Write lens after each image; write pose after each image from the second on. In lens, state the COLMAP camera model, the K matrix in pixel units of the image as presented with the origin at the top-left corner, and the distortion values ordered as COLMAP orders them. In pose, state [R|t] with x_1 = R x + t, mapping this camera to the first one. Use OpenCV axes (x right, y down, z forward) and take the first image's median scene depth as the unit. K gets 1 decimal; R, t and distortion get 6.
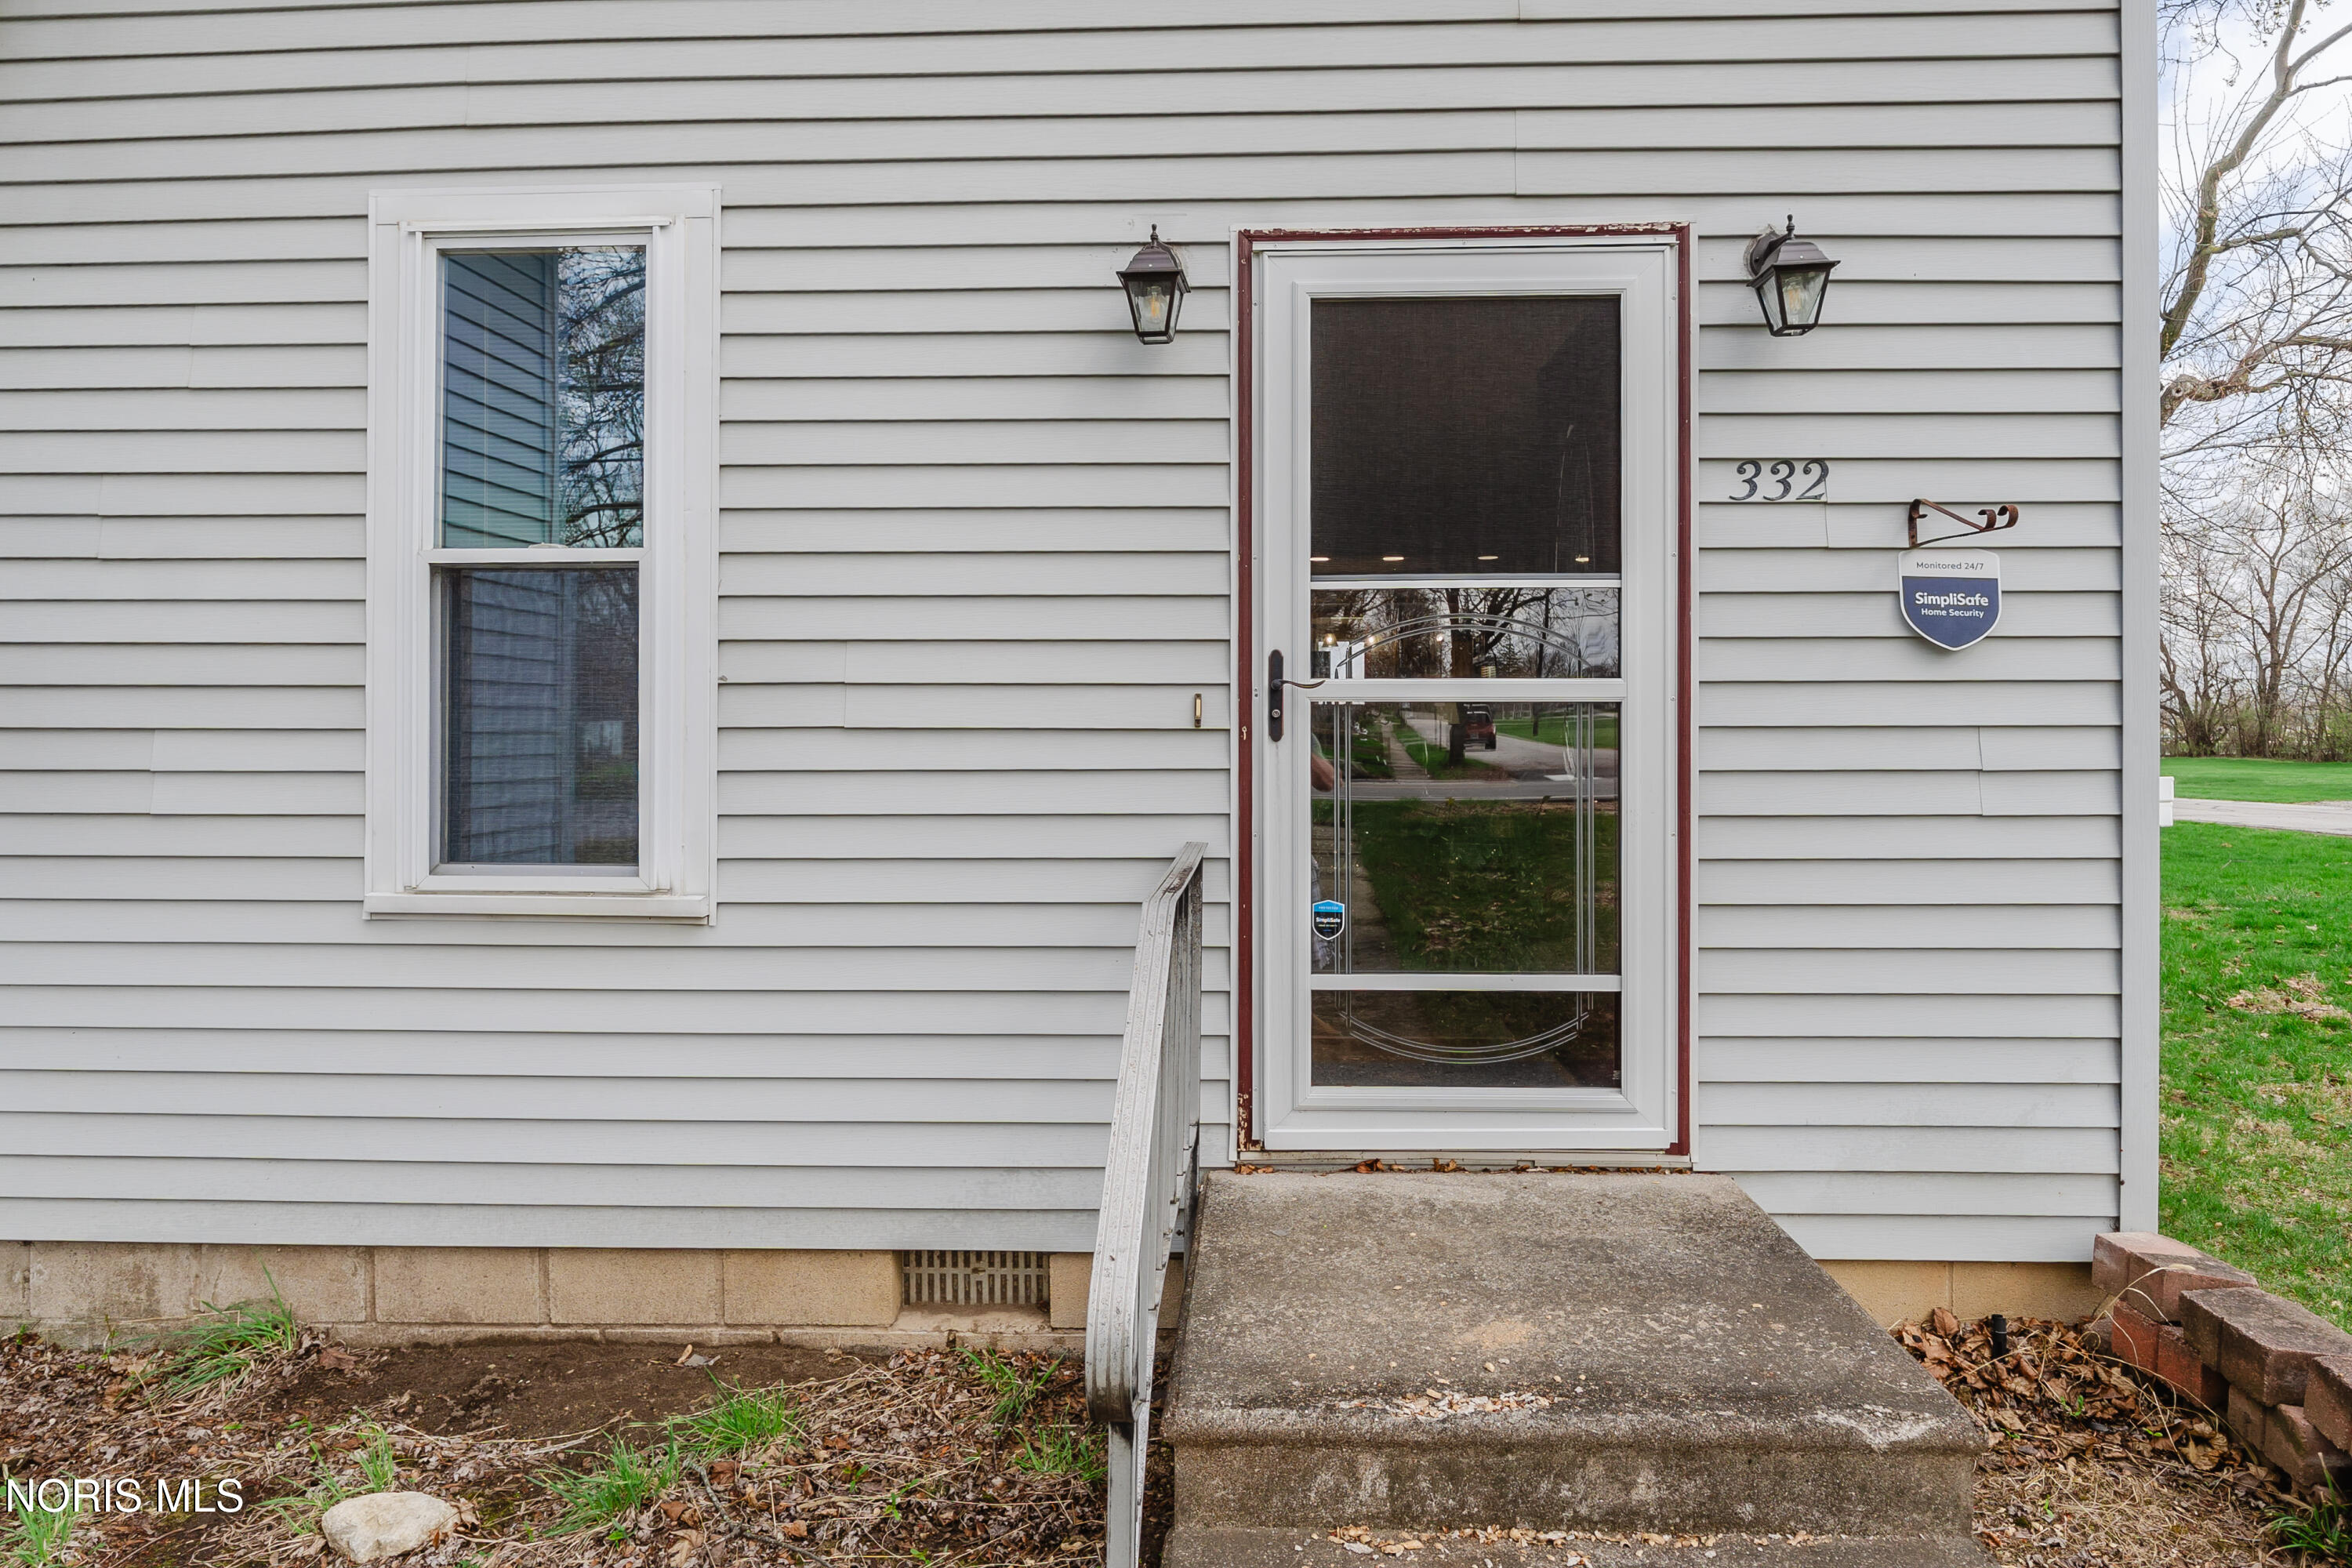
lens RADIAL K [[1335.9, 0, 1176.3], [0, 1335.9, 691.3], [0, 0, 1]] dist [-0.000213, -0.000169]
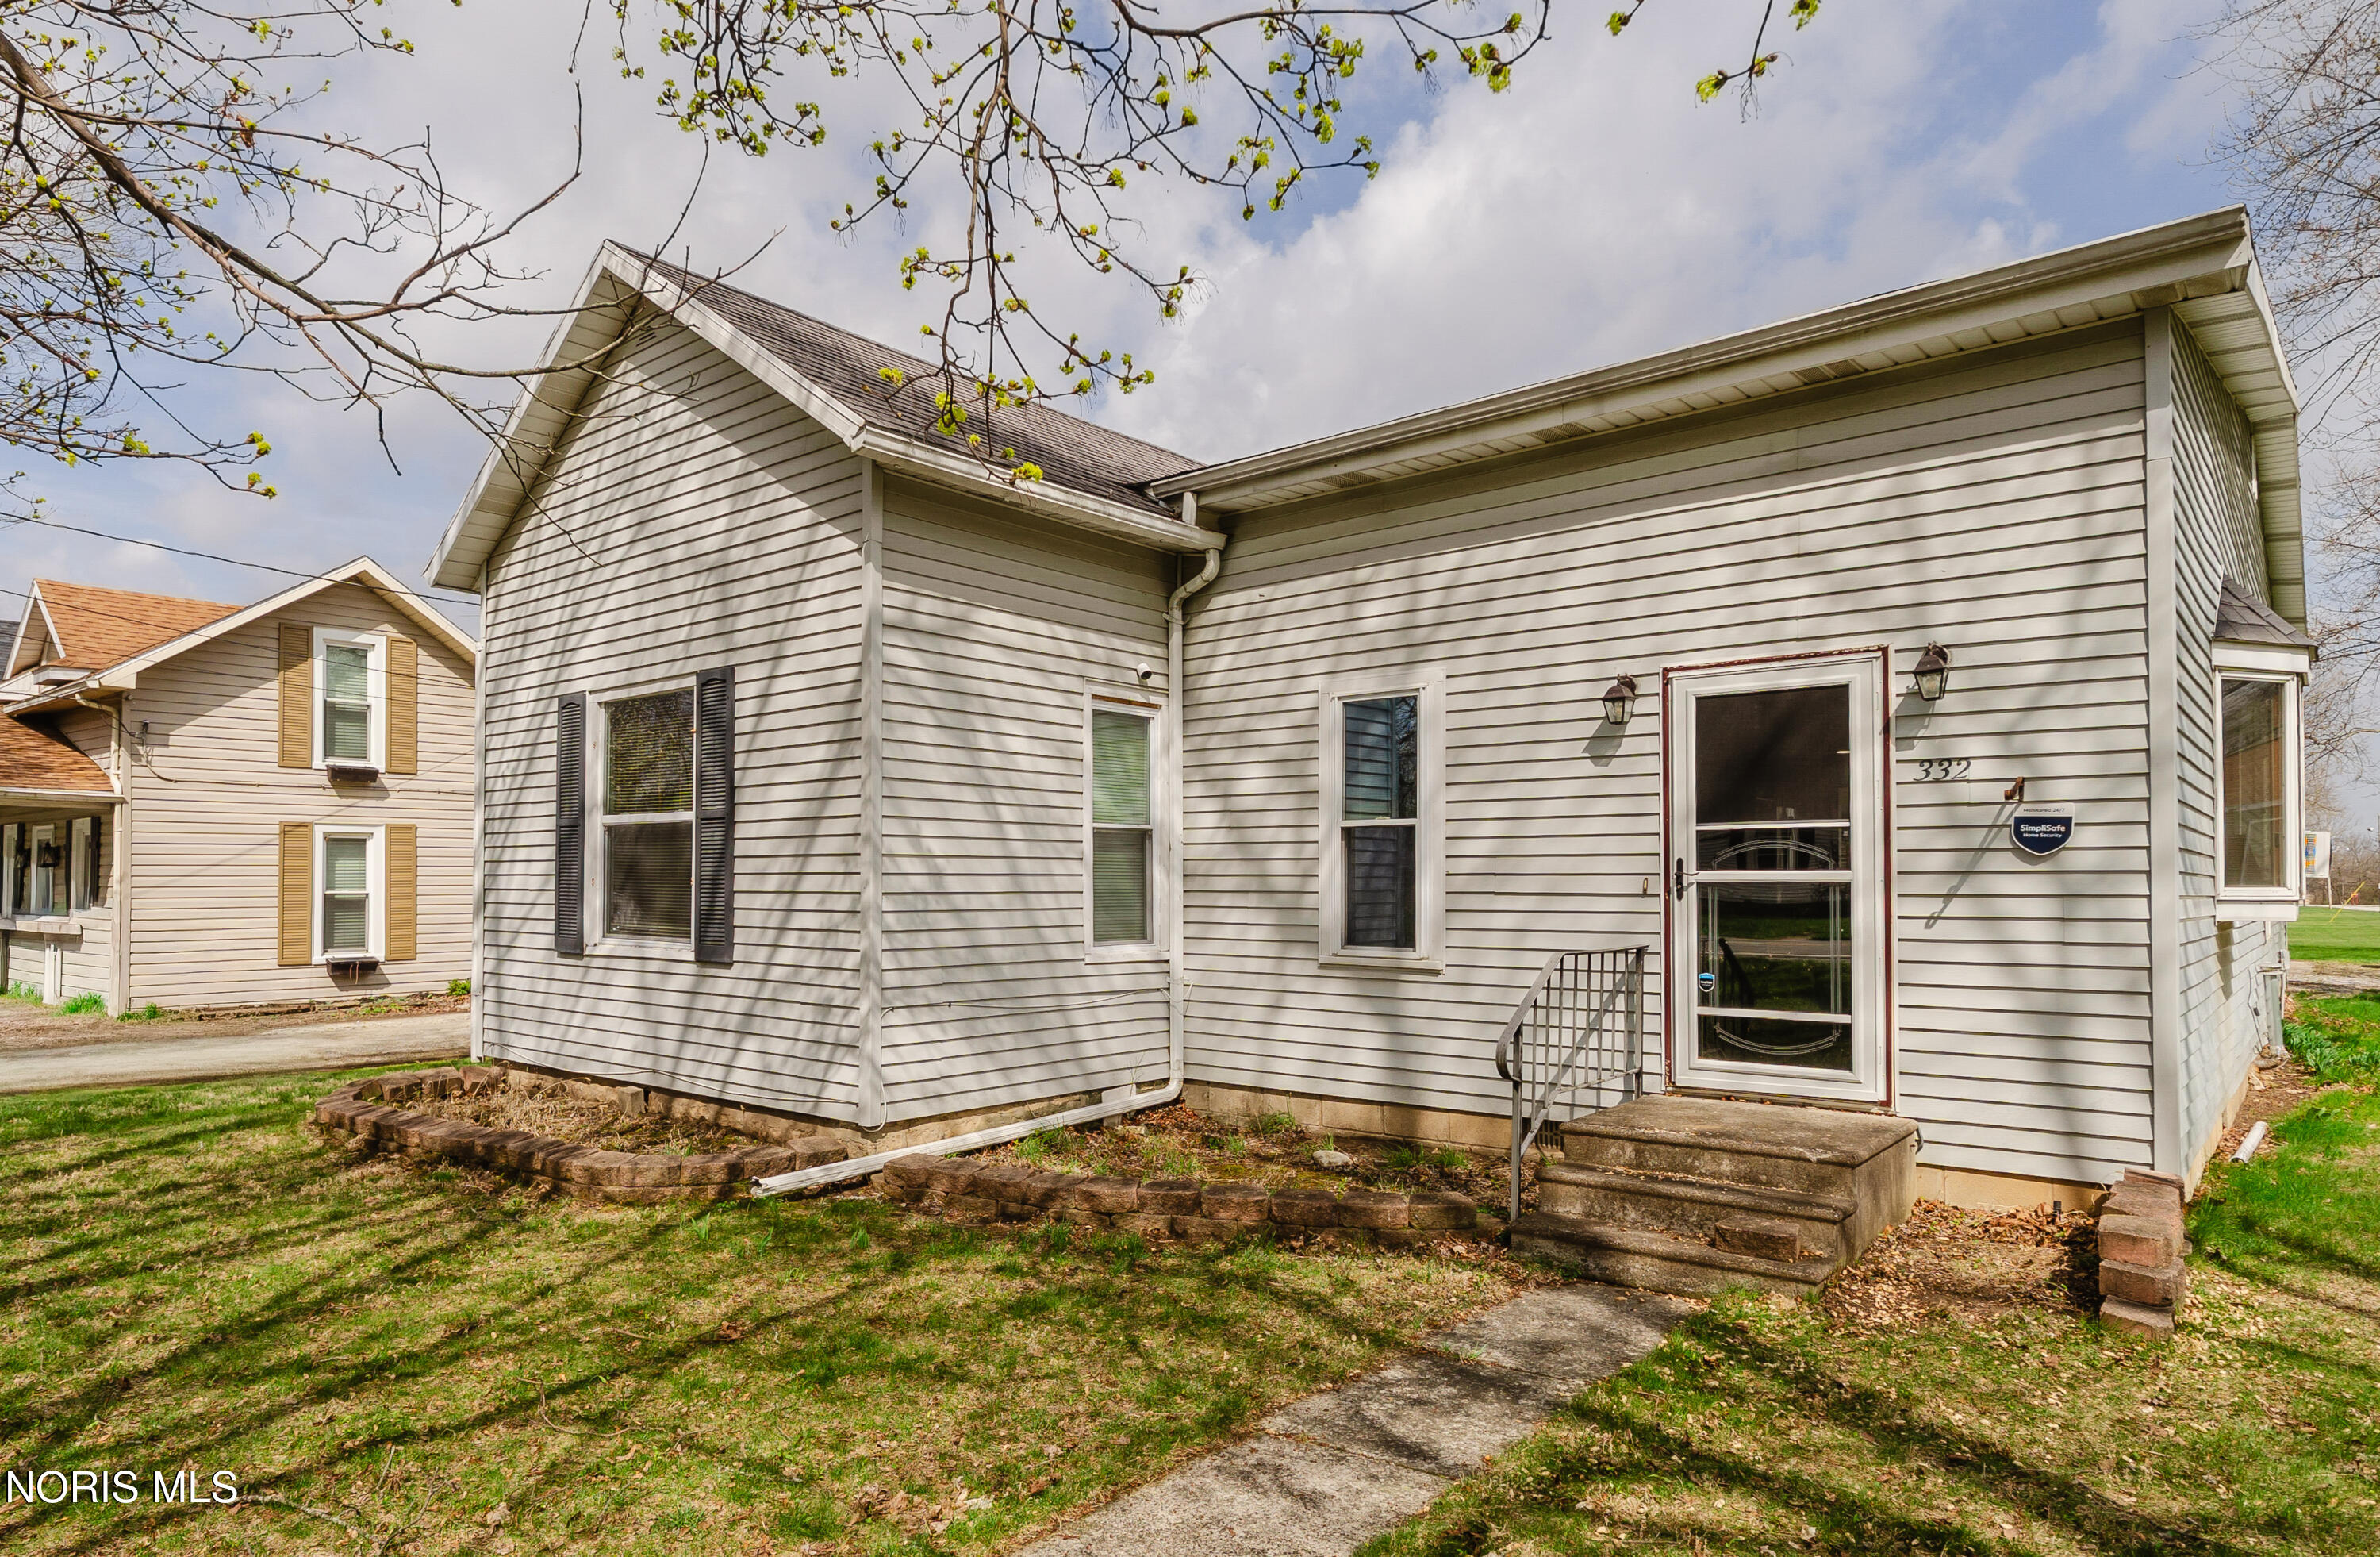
lens RADIAL K [[1413.9, 0, 1105.4], [0, 1413.9, 845.6], [0, 0, 1]] dist [-0.003004, -0.000932]
pose [[0.778053, -0.015079, -0.628017, 0.798190], [0.001490, 0.999753, -0.022159, -0.001218], [0.628197, 0.016305, 0.777884, -1.398145]]
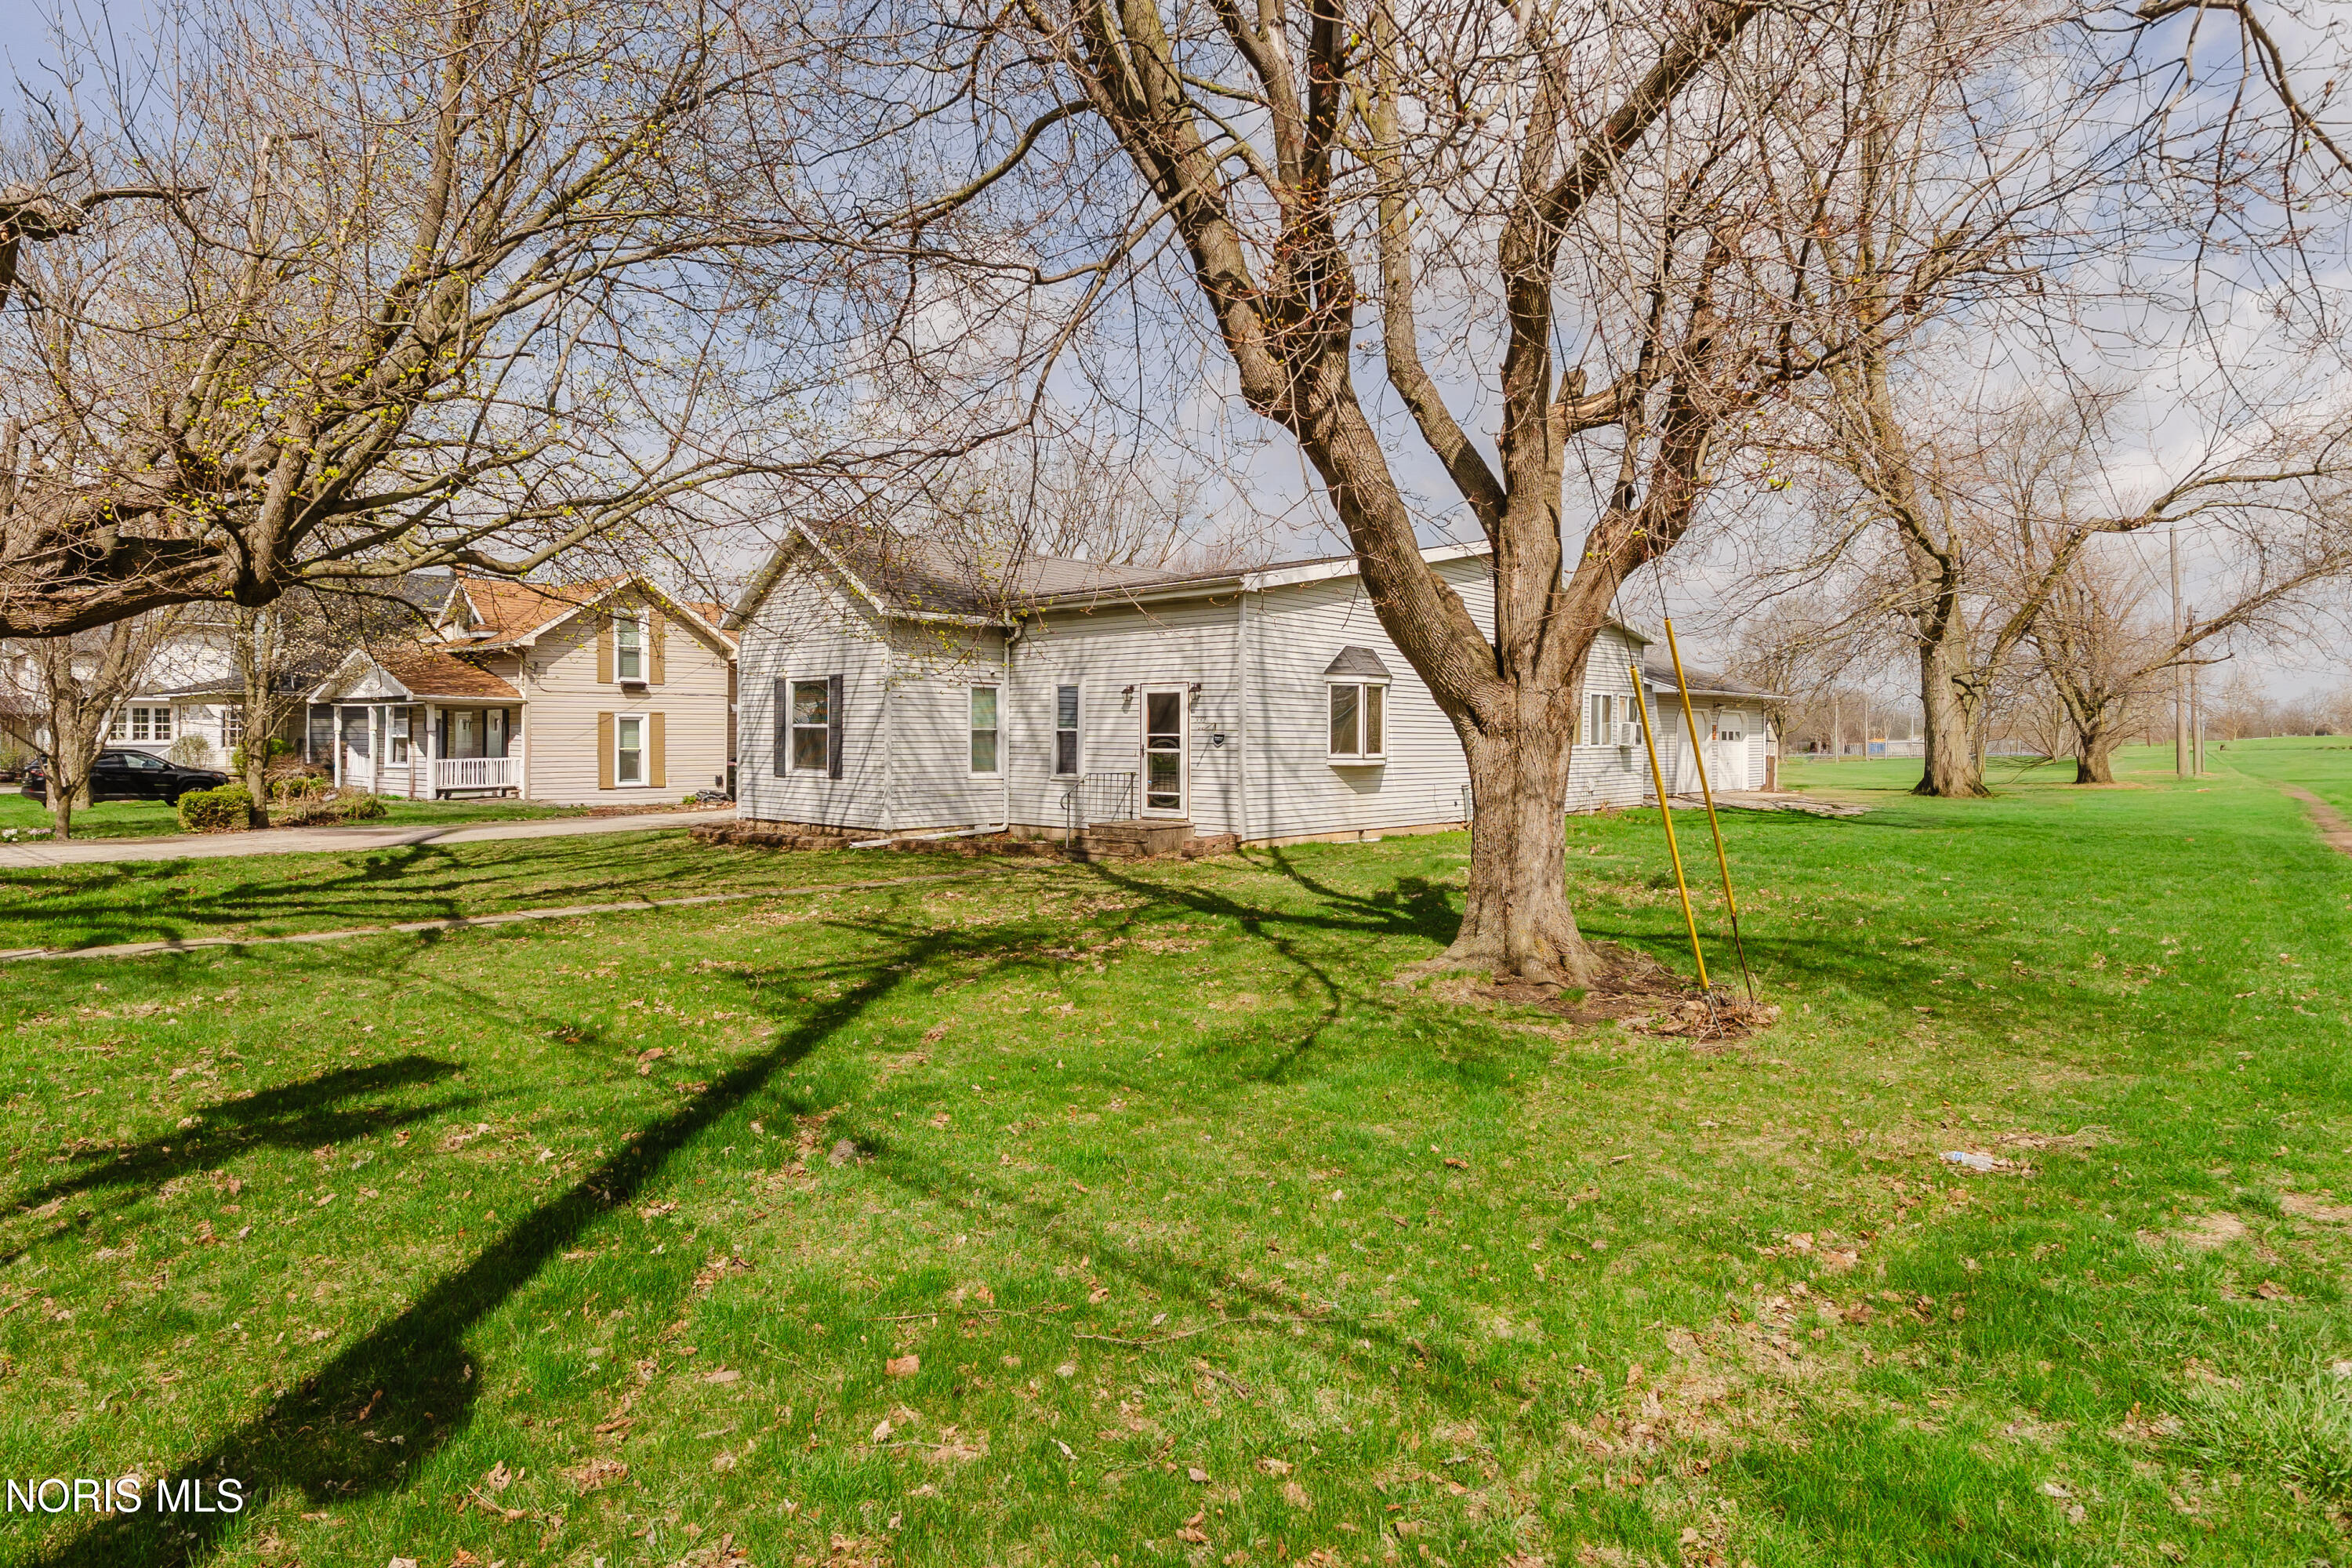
lens RADIAL K [[1424.3, 0, 1169.3], [0, 1424.3, 735.5], [0, 0, 1]] dist [-0.001633, -0.000270]
pose [[0.768833, 0.006244, -0.639419, 4.884843], [-0.002708, 0.999975, 0.006509, -0.123836], [0.639444, -0.003273, 0.768831, -4.574968]]
